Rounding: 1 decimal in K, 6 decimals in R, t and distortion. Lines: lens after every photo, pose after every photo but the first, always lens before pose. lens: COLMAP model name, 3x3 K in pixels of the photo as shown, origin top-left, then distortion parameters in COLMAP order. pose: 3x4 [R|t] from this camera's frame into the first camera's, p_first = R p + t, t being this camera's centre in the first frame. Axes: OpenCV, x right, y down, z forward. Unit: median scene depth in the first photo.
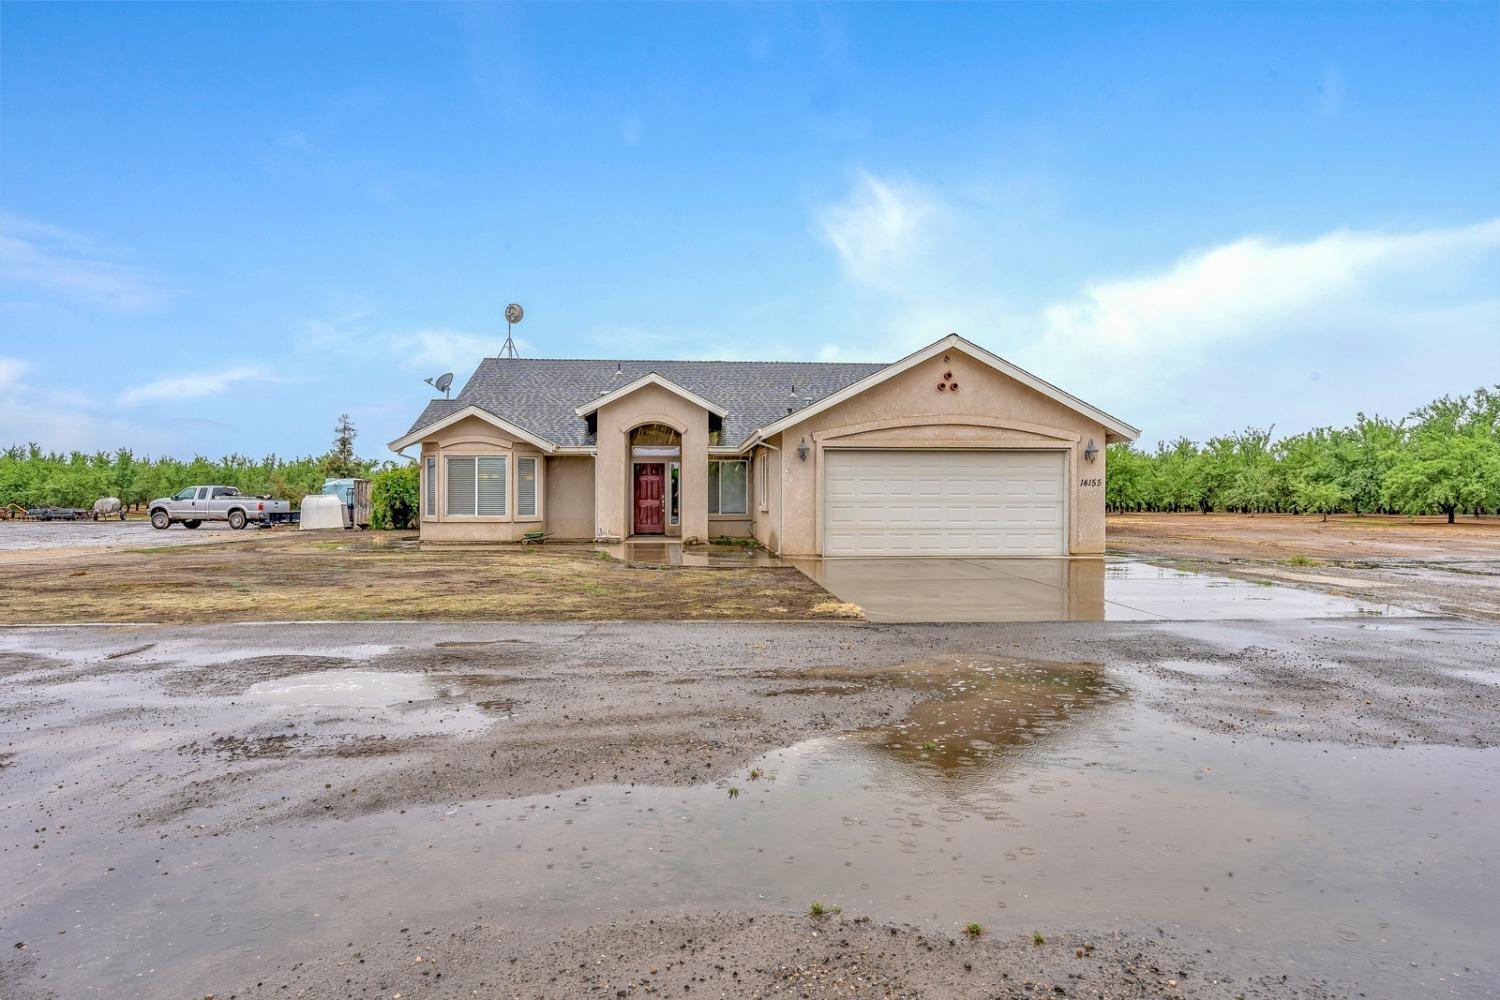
lens RADIAL K [[860.8, 0, 750.0], [0, 860.8, 500.0], [0, 0, 1]] dist [-0.032381, -0.000109]
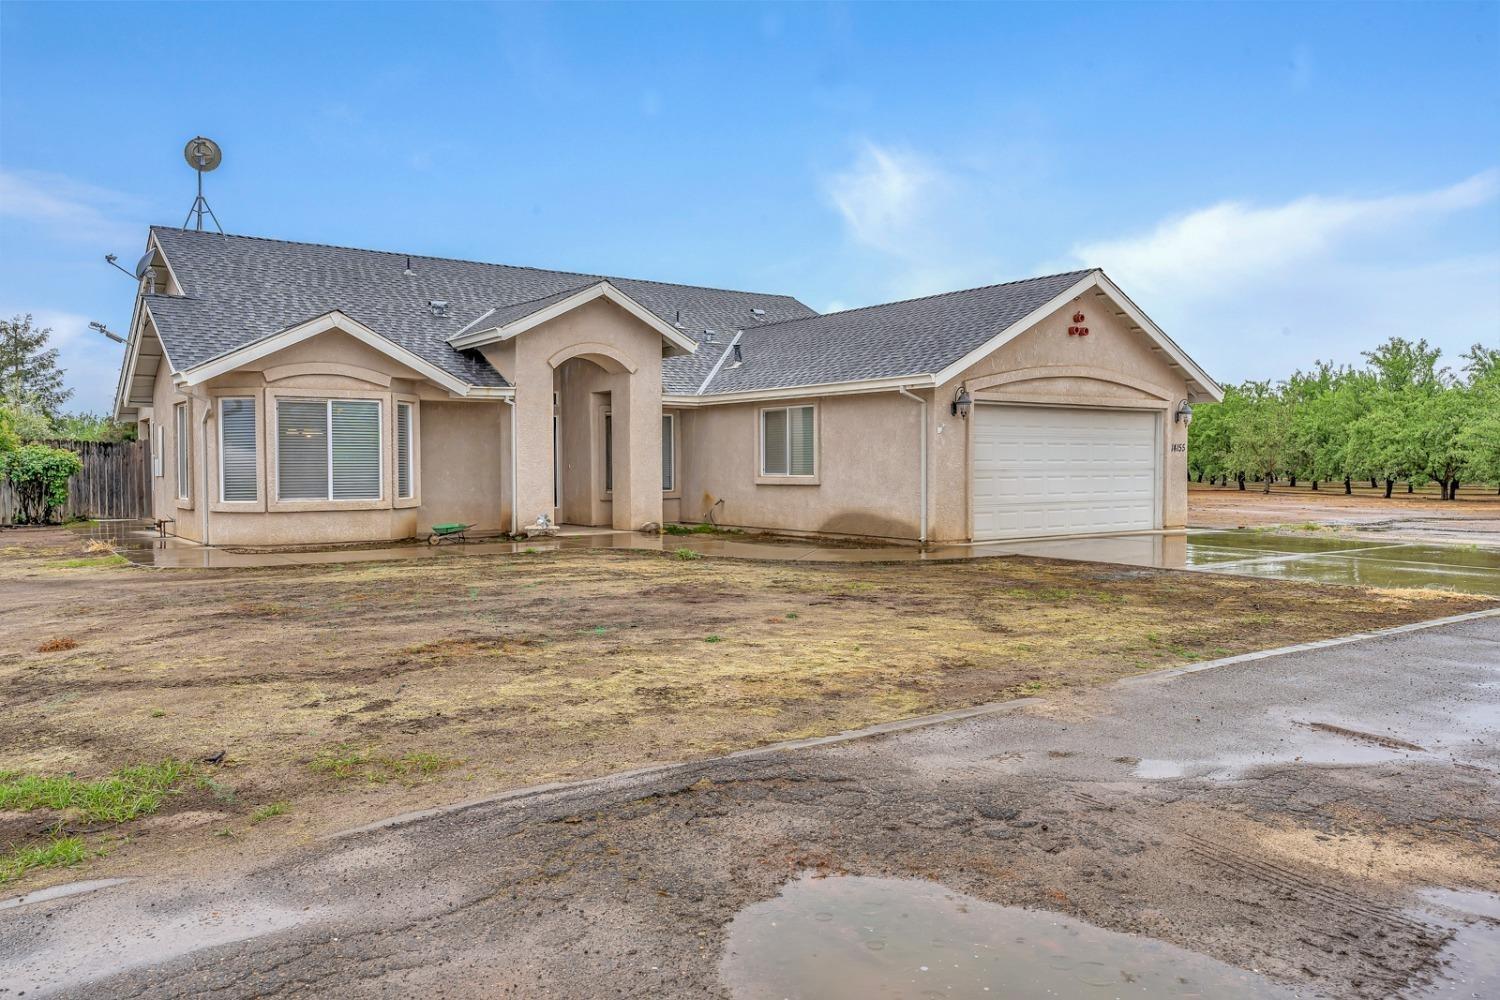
lens RADIAL K [[1149.2, 0, 750.0], [0, 1149.2, 500.0], [0, 0, 1]] dist [-0.003813, -0.001285]
pose [[0.844152, -0.020008, 0.535731, -0.576327], [0.006857, 0.999625, 0.026529, -0.000569], [-0.536061, -0.018720, 0.843972, 0.208229]]
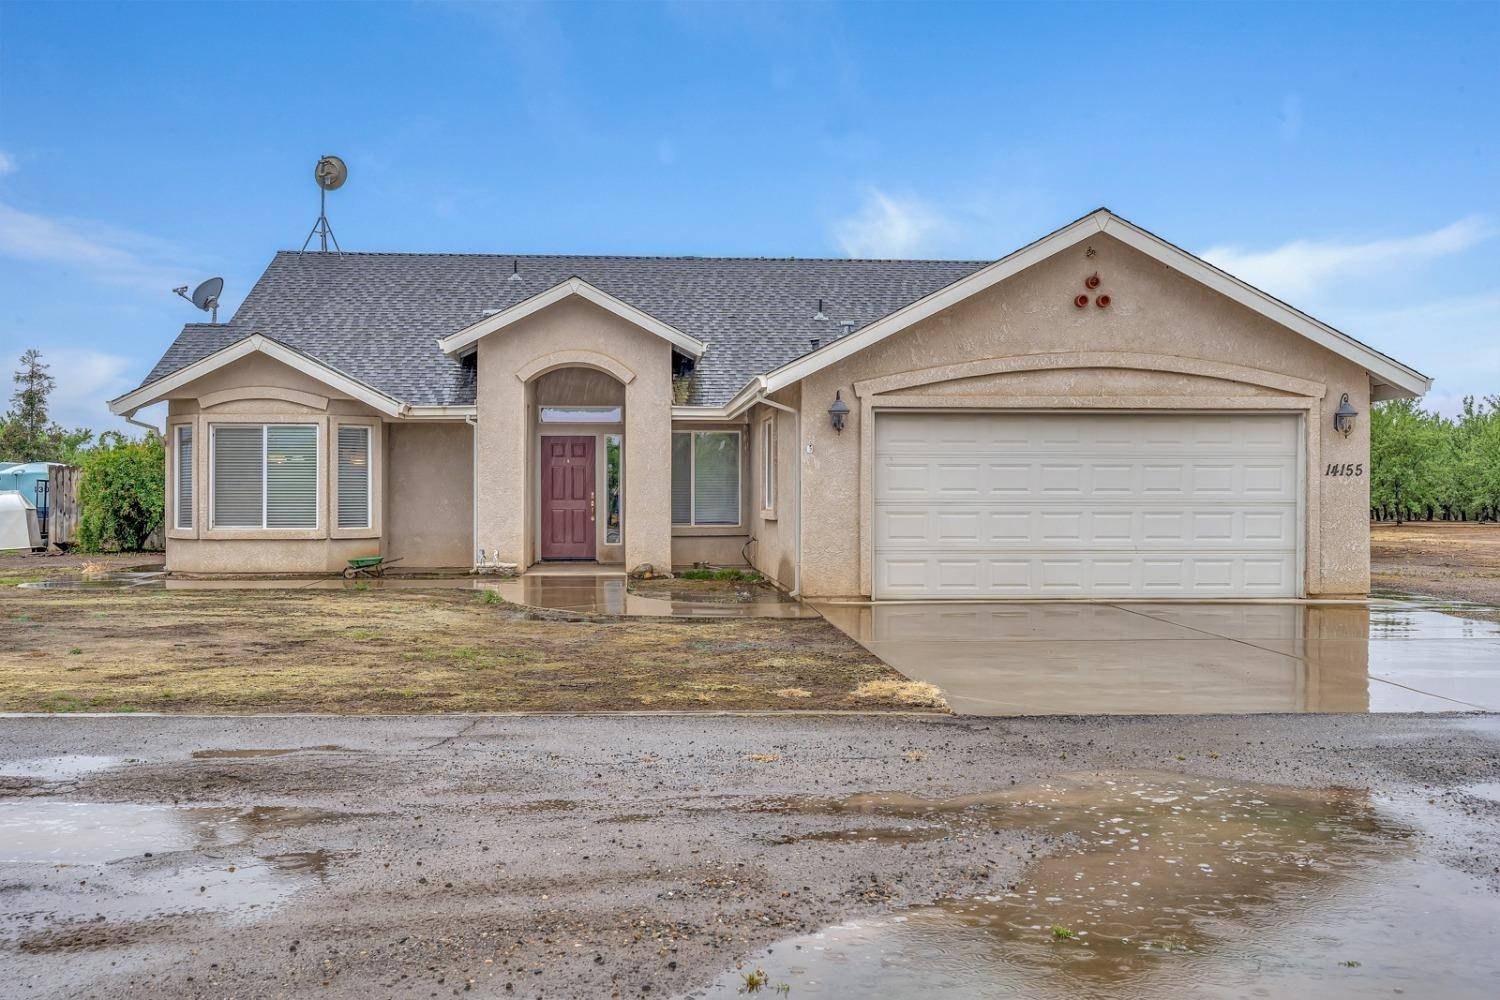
lens RADIAL K [[1515.3, 0, 739.9], [0, 1515.3, 502.5], [0, 0, 1]] dist [-0.009200, -0.007315]
pose [[0.999993, -0.000144, -0.003801, 0.000457], [0.000150, 0.999999, 0.001402, -0.000046], [0.003800, -0.001402, 0.999992, -0.005271]]
